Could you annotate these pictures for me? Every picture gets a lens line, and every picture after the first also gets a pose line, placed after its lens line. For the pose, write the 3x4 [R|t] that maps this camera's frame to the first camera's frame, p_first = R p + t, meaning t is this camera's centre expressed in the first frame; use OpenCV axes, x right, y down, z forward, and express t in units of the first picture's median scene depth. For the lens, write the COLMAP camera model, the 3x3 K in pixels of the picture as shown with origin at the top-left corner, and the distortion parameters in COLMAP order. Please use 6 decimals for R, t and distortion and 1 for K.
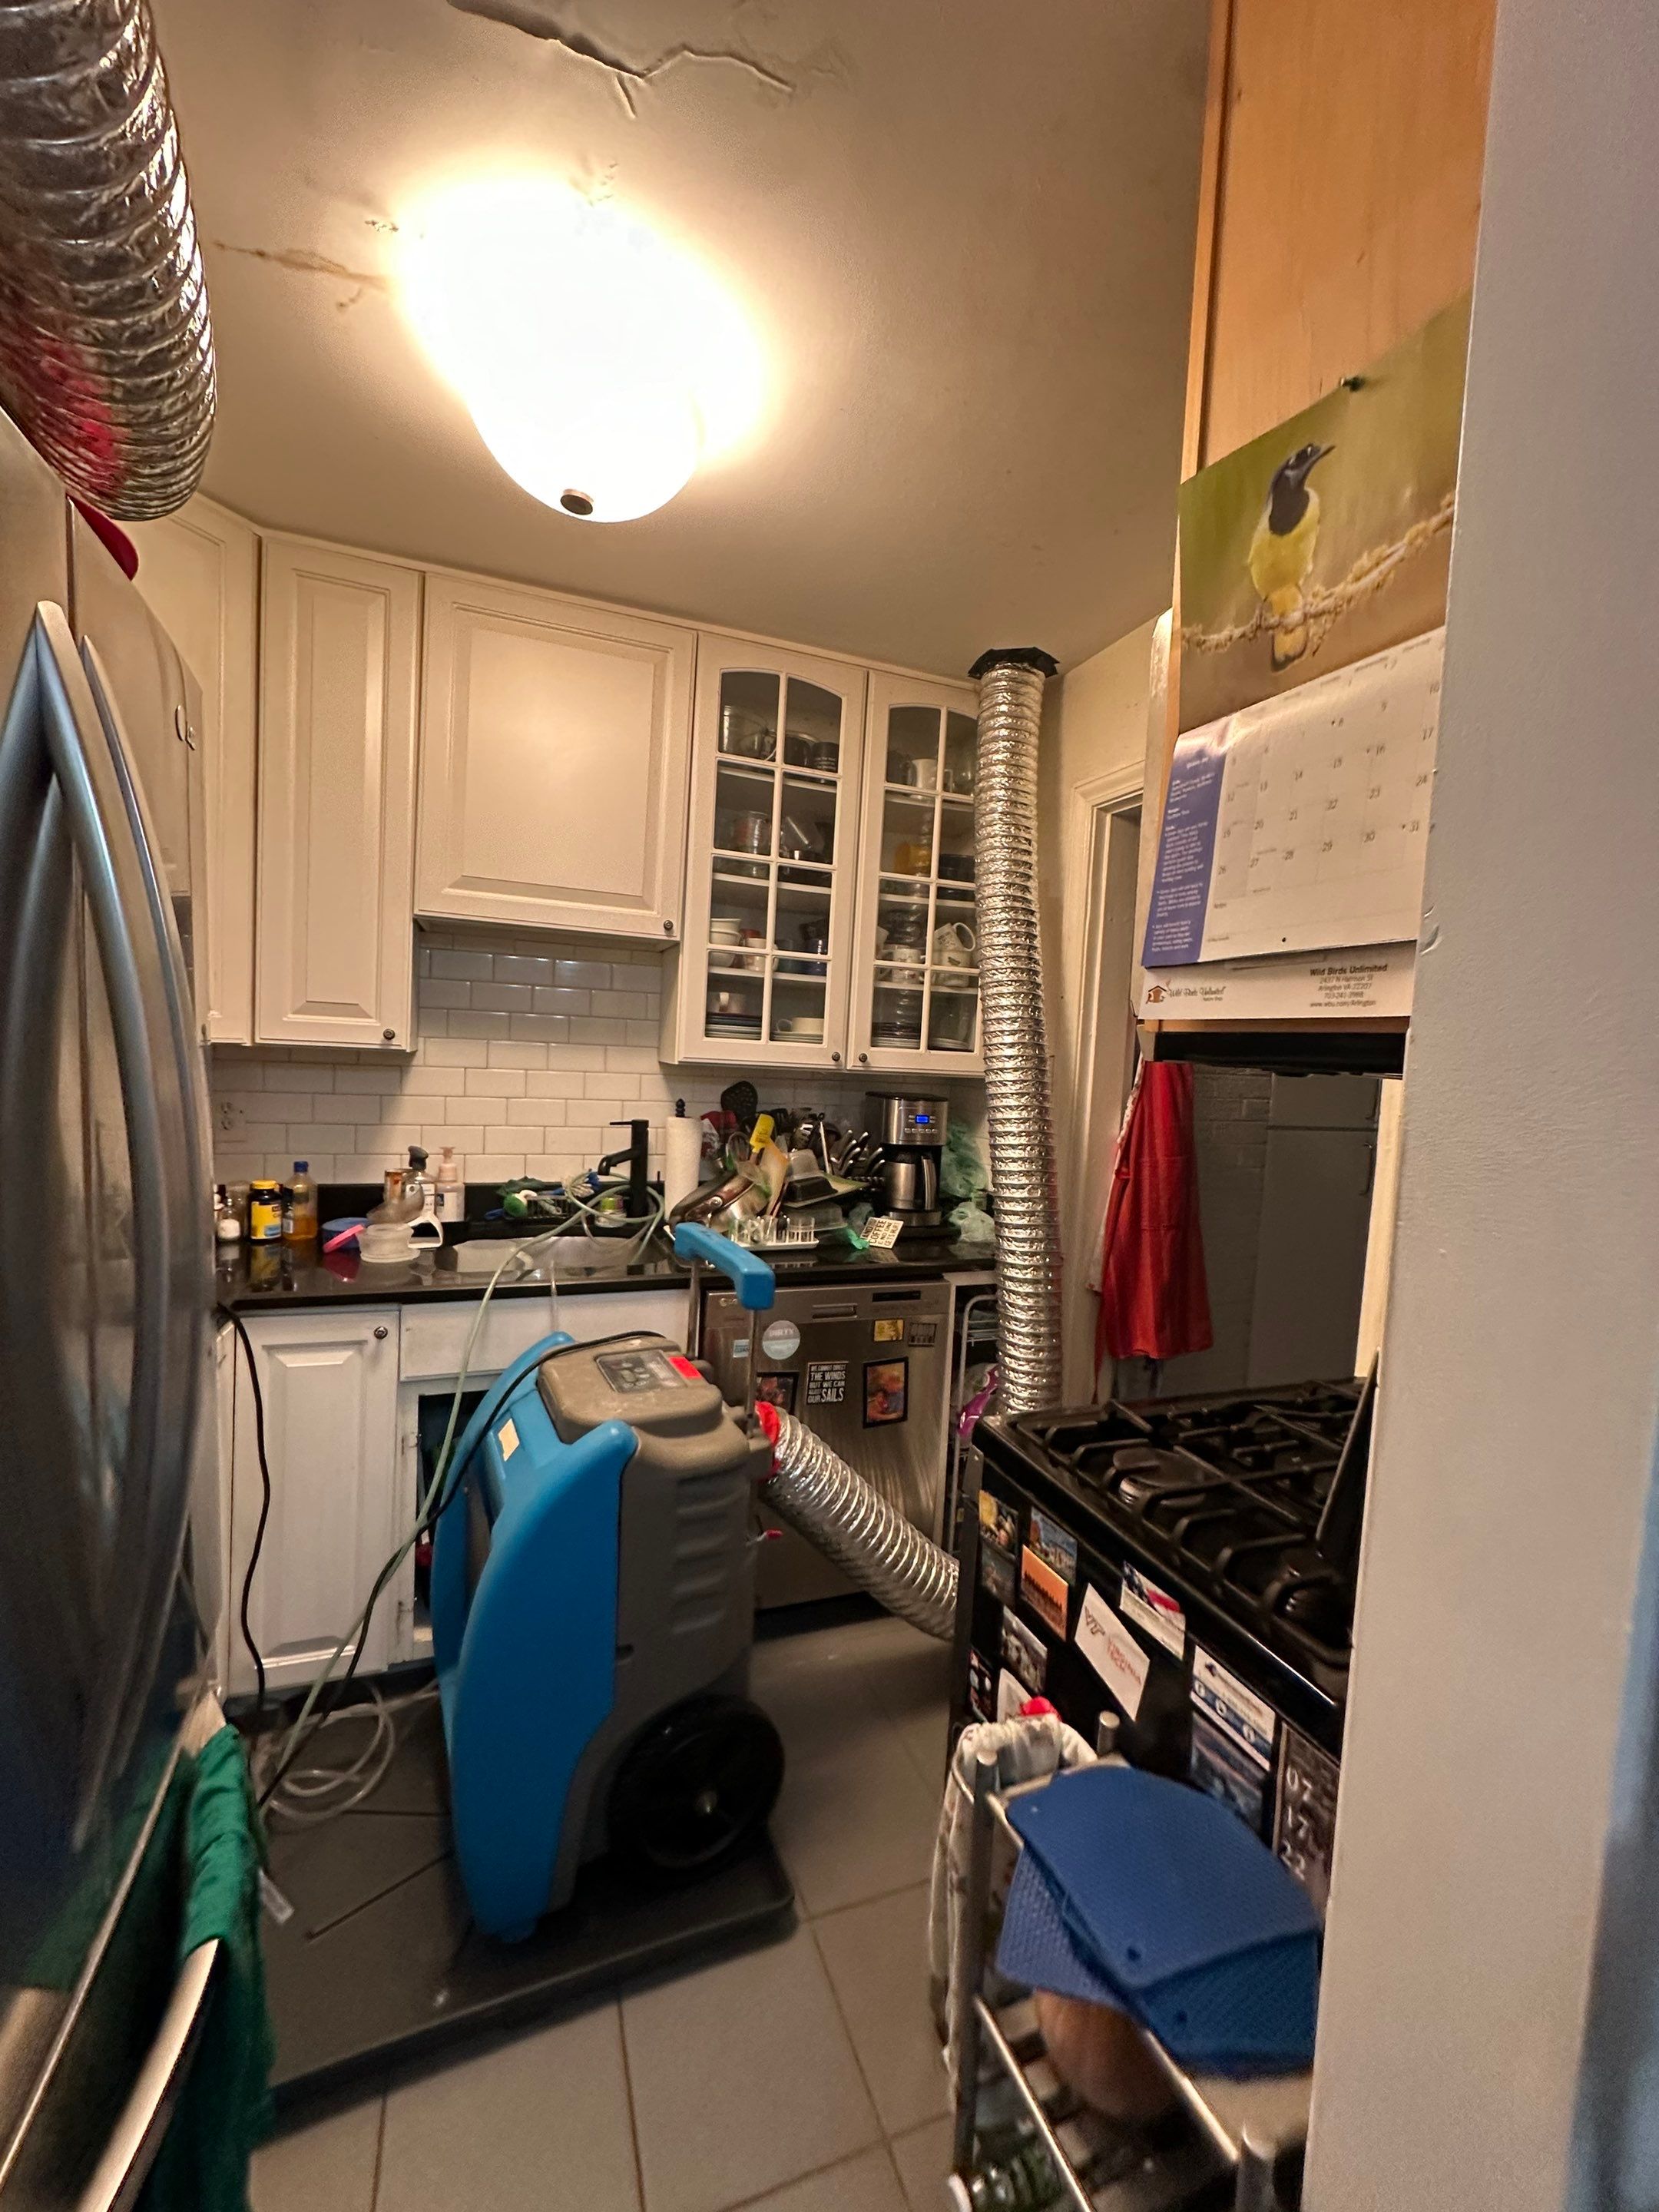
lens RADIAL K [[862.1, 0, 840.5], [0, 862.1, 1100.1], [0, 0, 1]] dist [-0.009382, 0.000054]
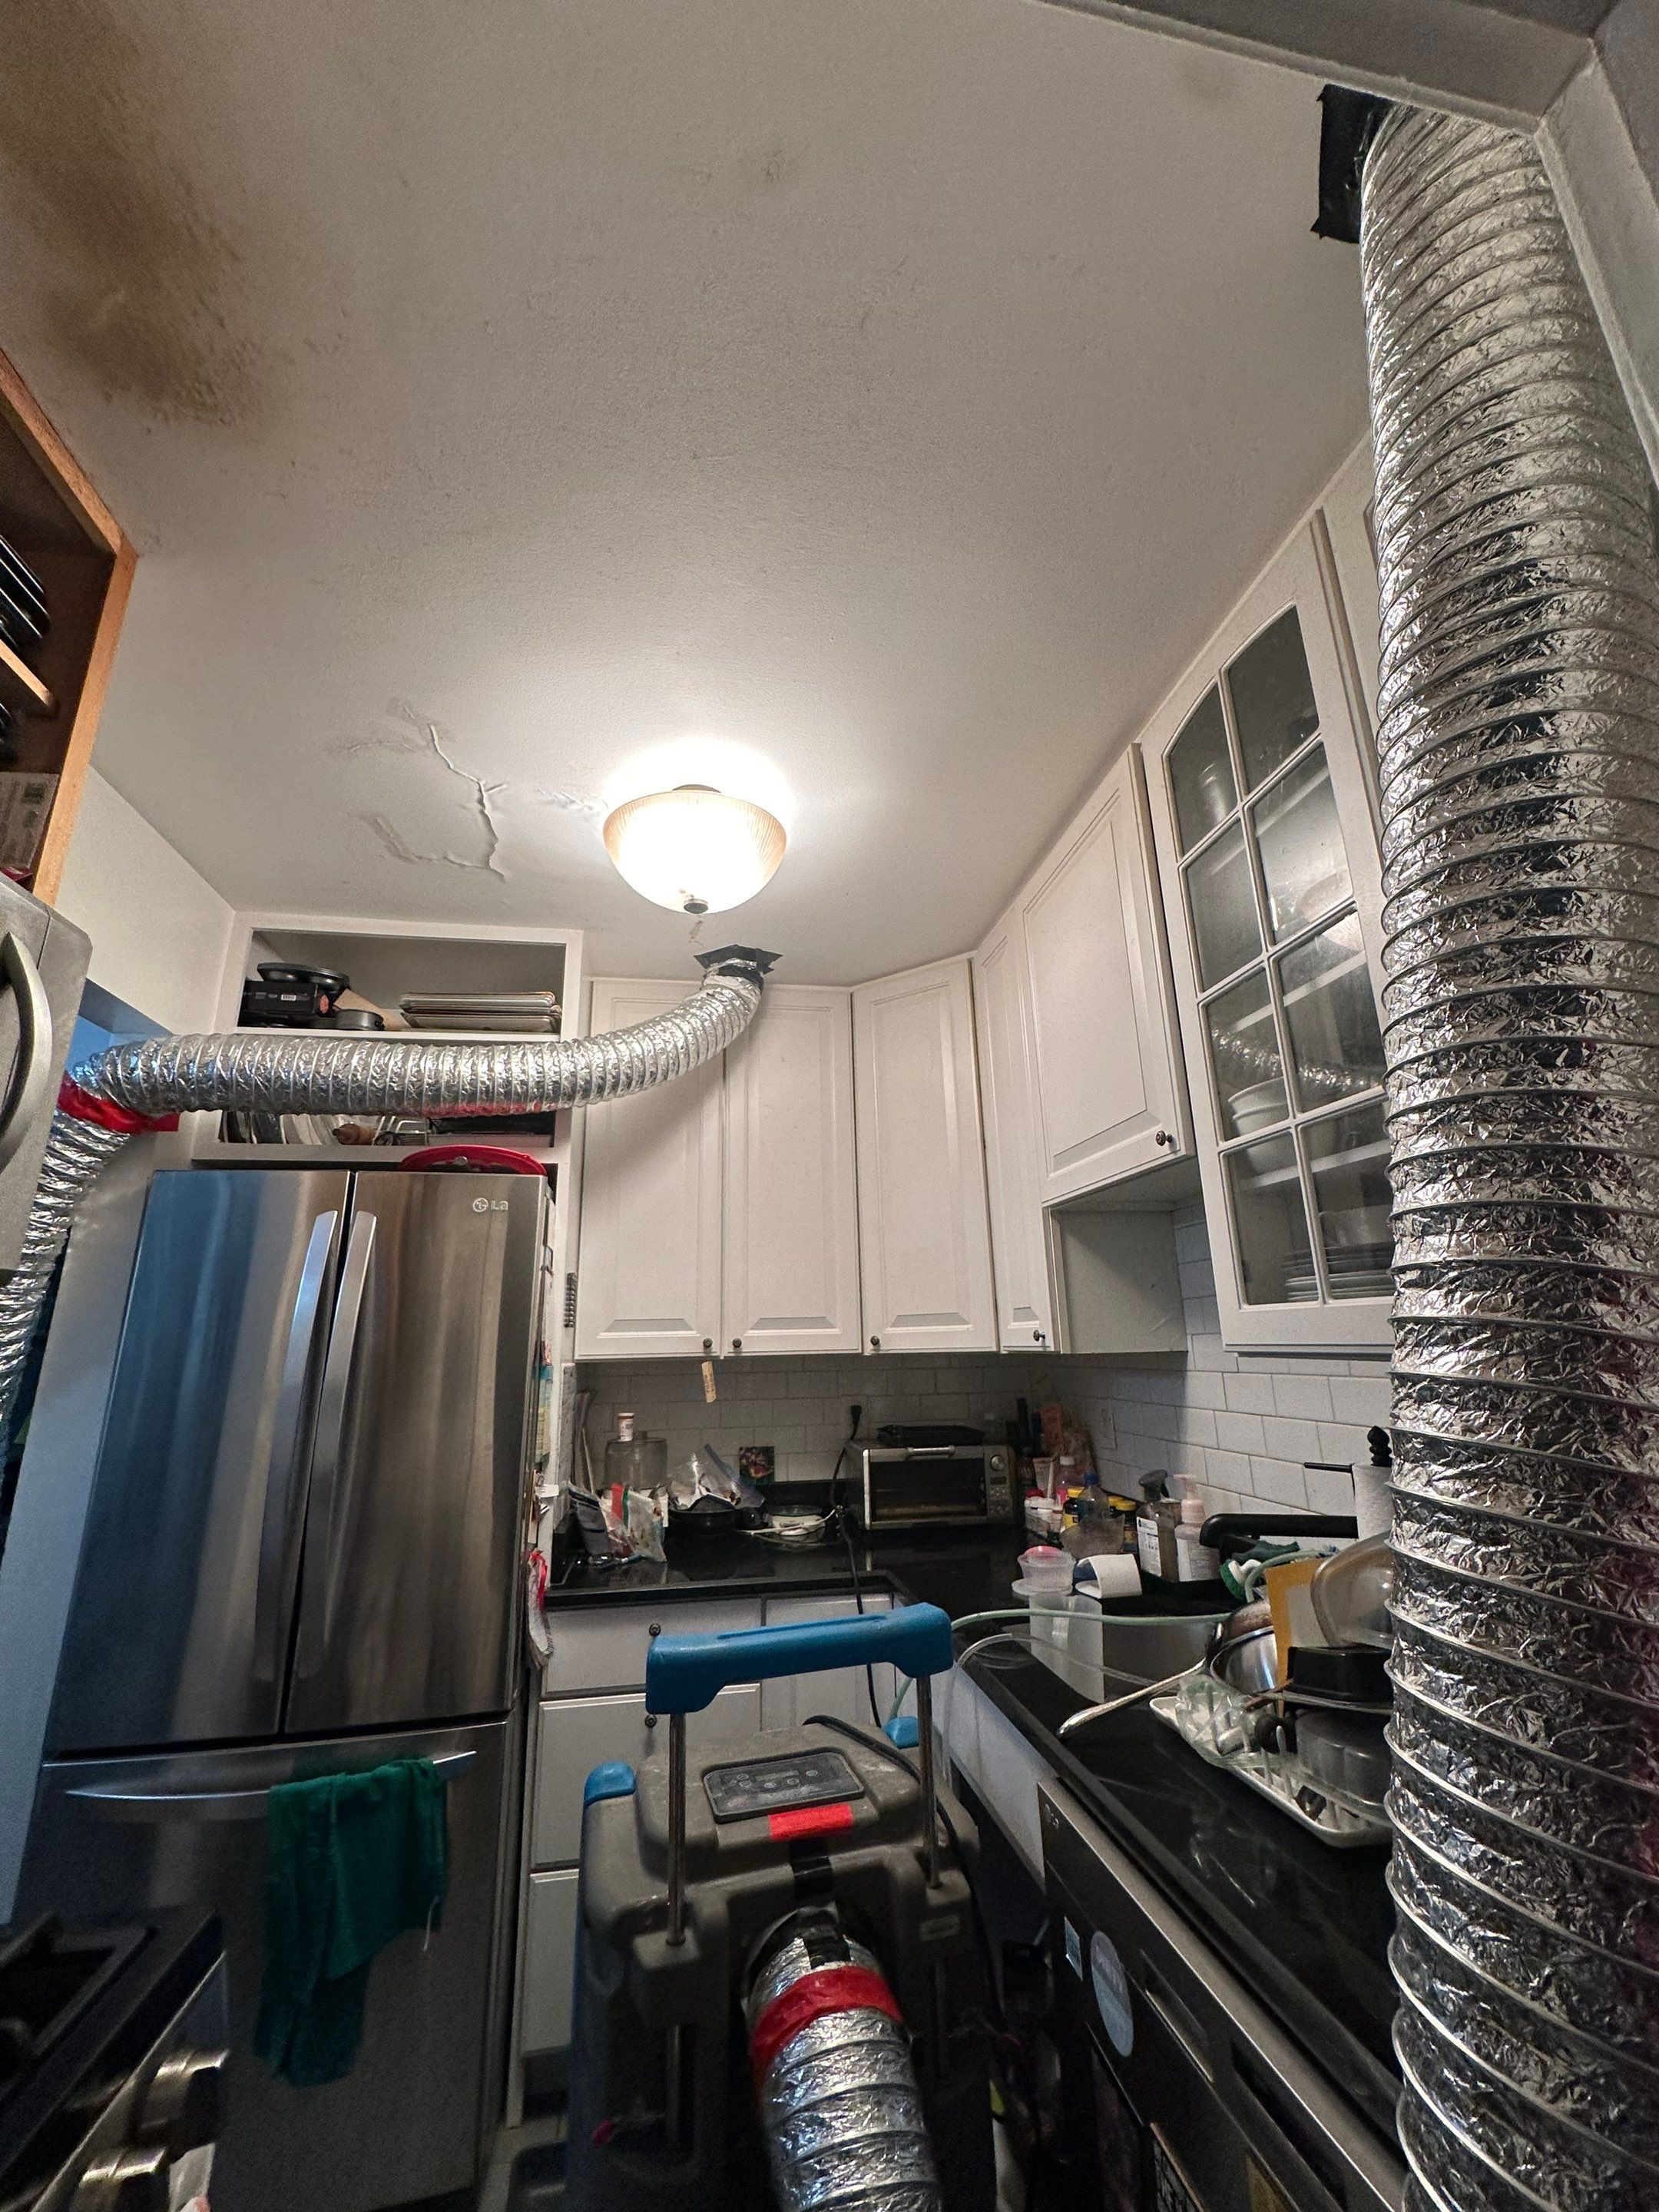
lens RADIAL K [[862.1, 0, 840.5], [0, 862.1, 1100.1], [0, 0, 1]] dist [-0.009382, 0.000054]
pose [[-0.210401, -0.302163, -0.929747, 0.484997], [-0.043761, 0.952993, -0.299815, -0.025351], [0.976635, -0.022395, -0.213734, 0.923249]]
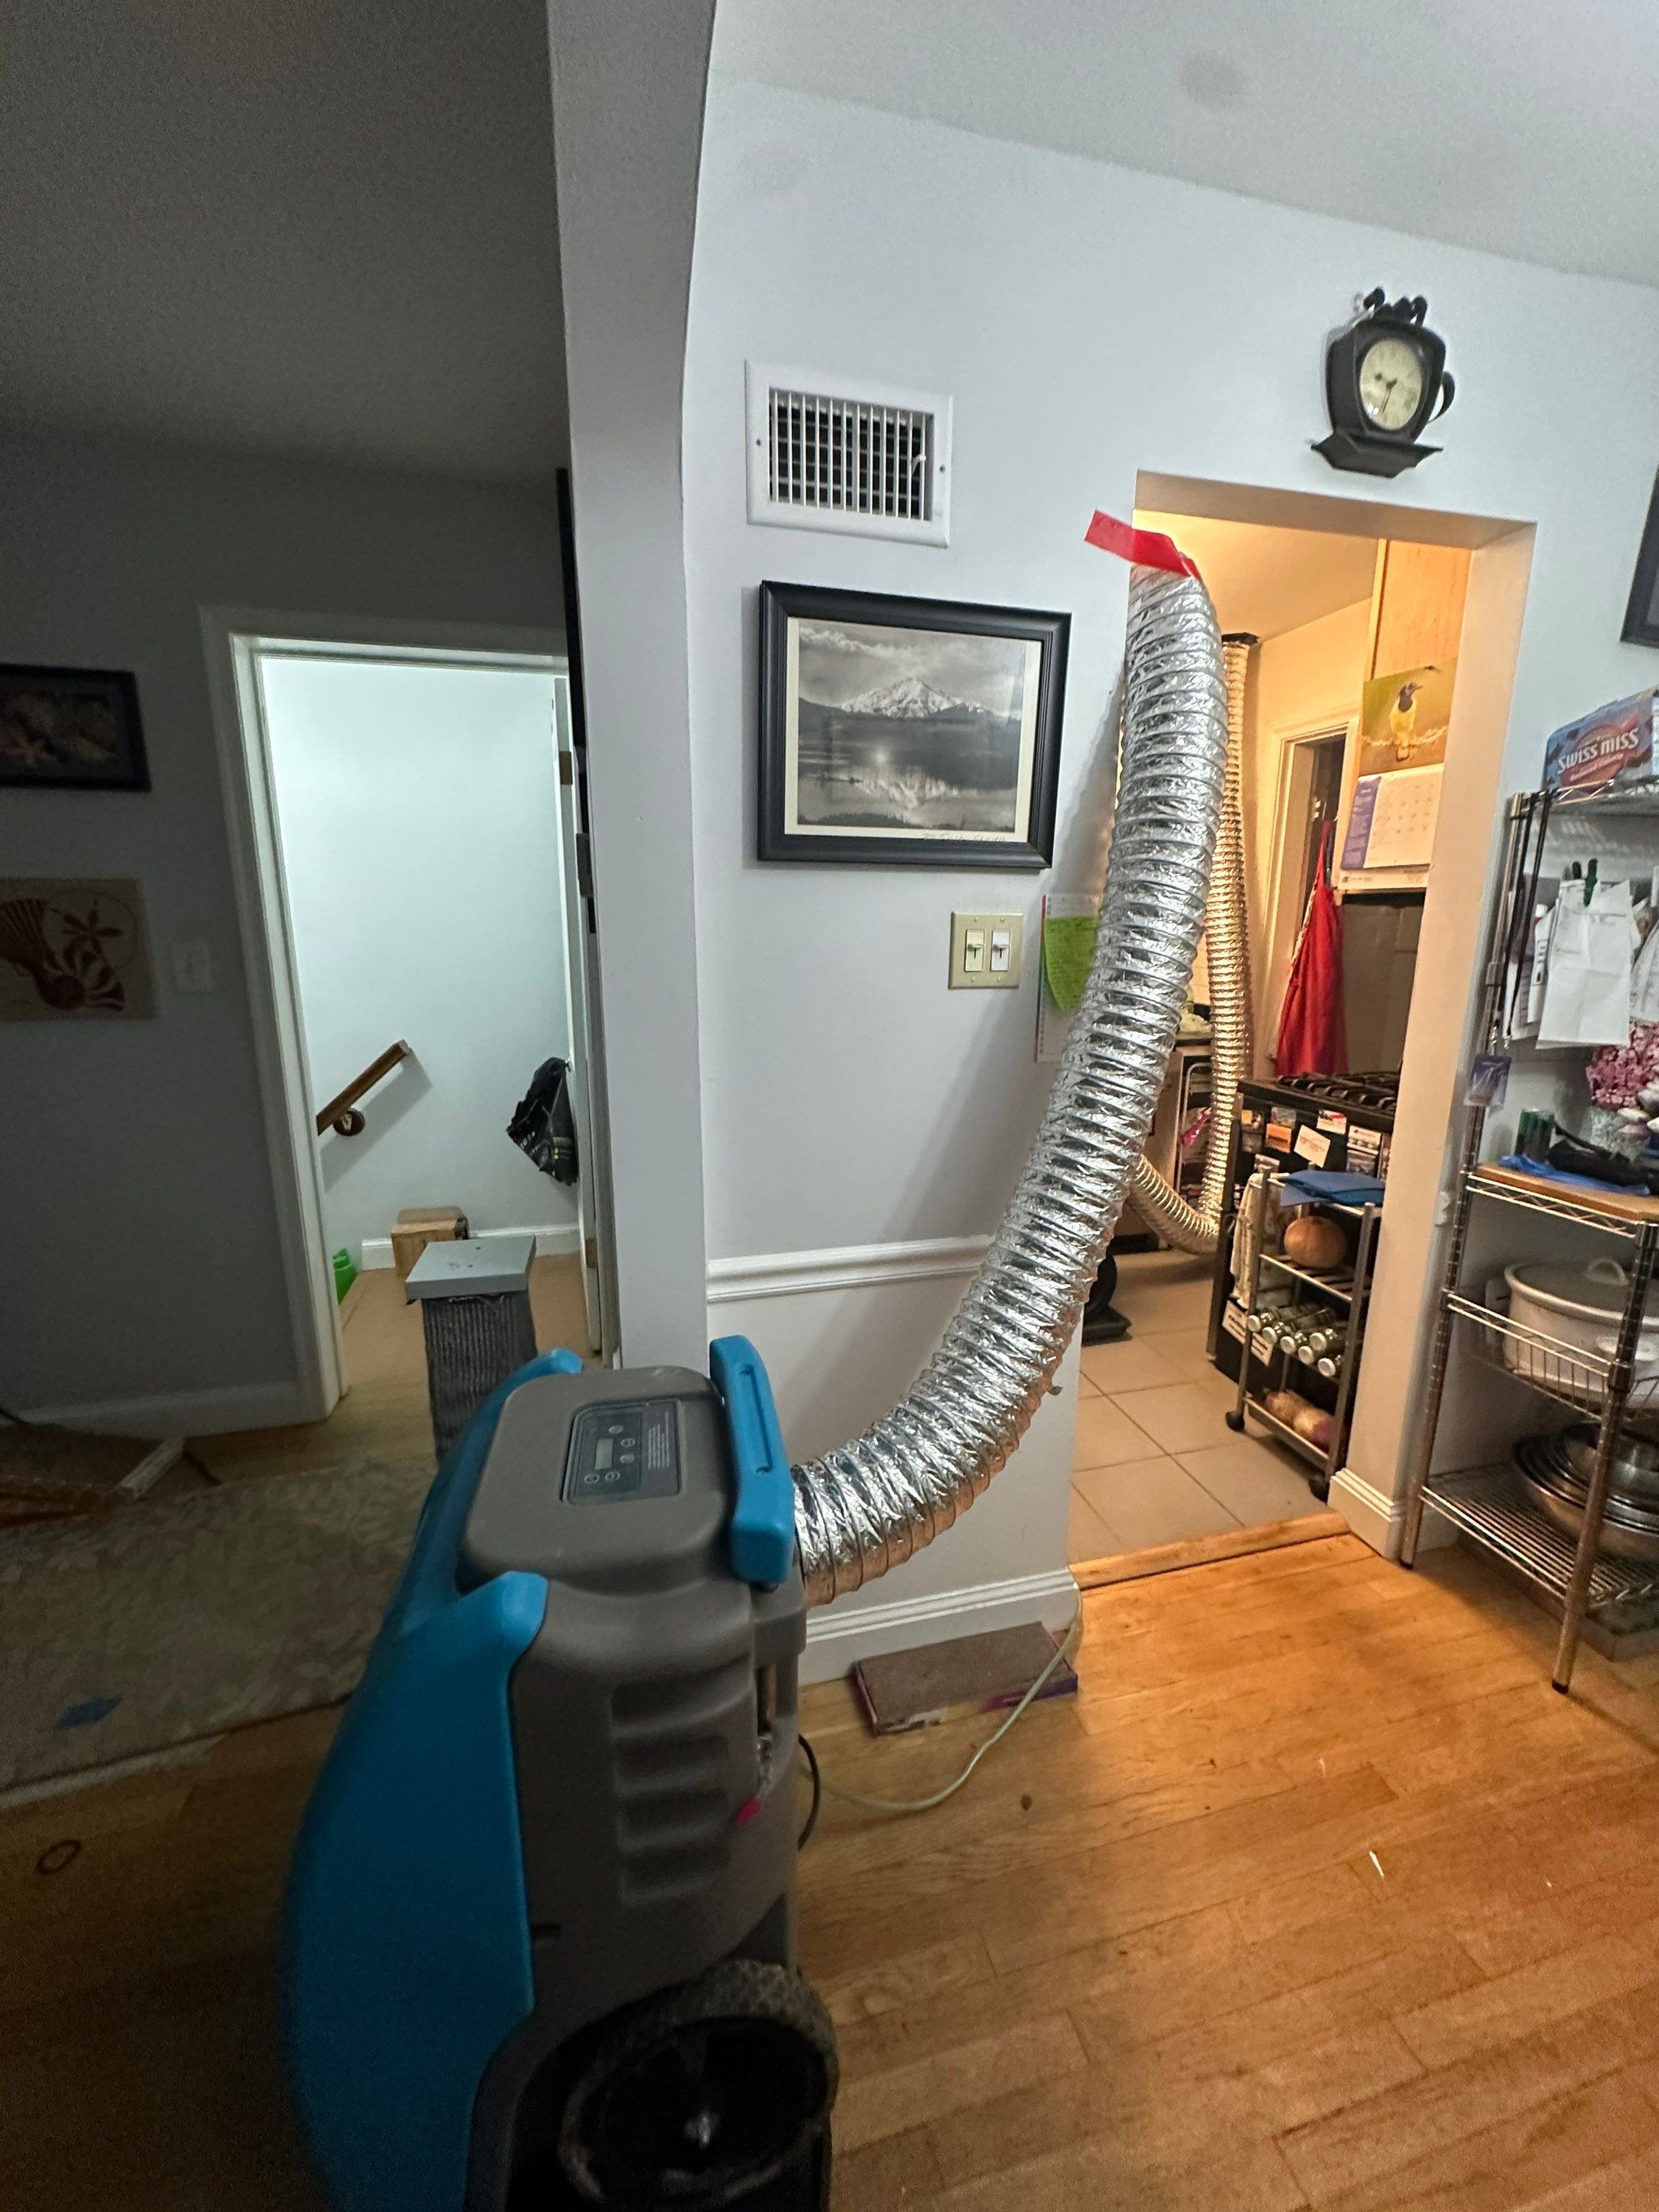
lens RADIAL K [[862.1, 0, 840.5], [0, 862.1, 1100.1], [0, 0, 1]] dist [-0.009382, 0.000054]
pose [[0.992574, -0.024608, -0.119128, -0.335784], [0.041916, 0.988537, 0.145042, 0.038692], [0.114193, -0.148959, 0.982228, -0.718333]]
